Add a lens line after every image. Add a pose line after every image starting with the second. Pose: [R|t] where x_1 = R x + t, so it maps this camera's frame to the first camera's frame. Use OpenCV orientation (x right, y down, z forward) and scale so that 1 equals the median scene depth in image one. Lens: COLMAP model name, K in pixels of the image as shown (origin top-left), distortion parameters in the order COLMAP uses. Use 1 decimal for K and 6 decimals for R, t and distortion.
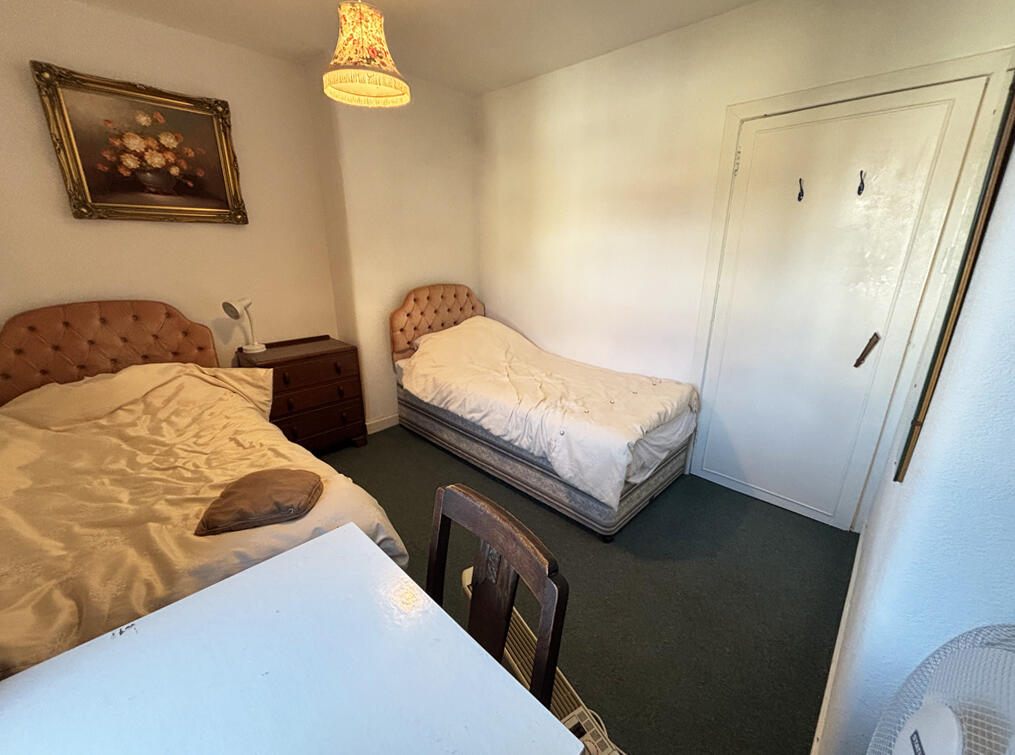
lens RADIAL K [[410.7, 0, 514.9], [0, 410.7, 374.0], [0, 0, 1]] dist [-0.000410, -0.002428]
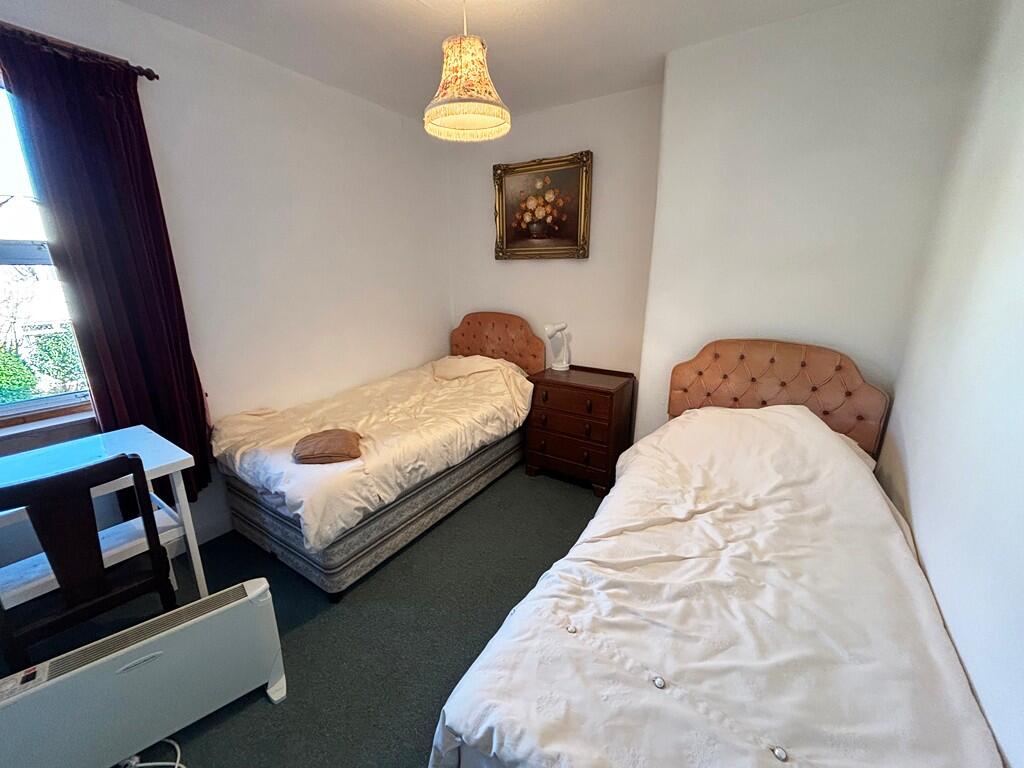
lens RADIAL K [[414.3, 0, 514.6], [0, 414.3, 385.7], [0, 0, 1]] dist [-0.000410, -0.002428]
pose [[0.168898, 0.263602, -0.949730, 0.531176], [-0.288659, 0.934553, 0.208055, -0.250208], [0.942417, 0.239008, 0.233935, 0.728033]]
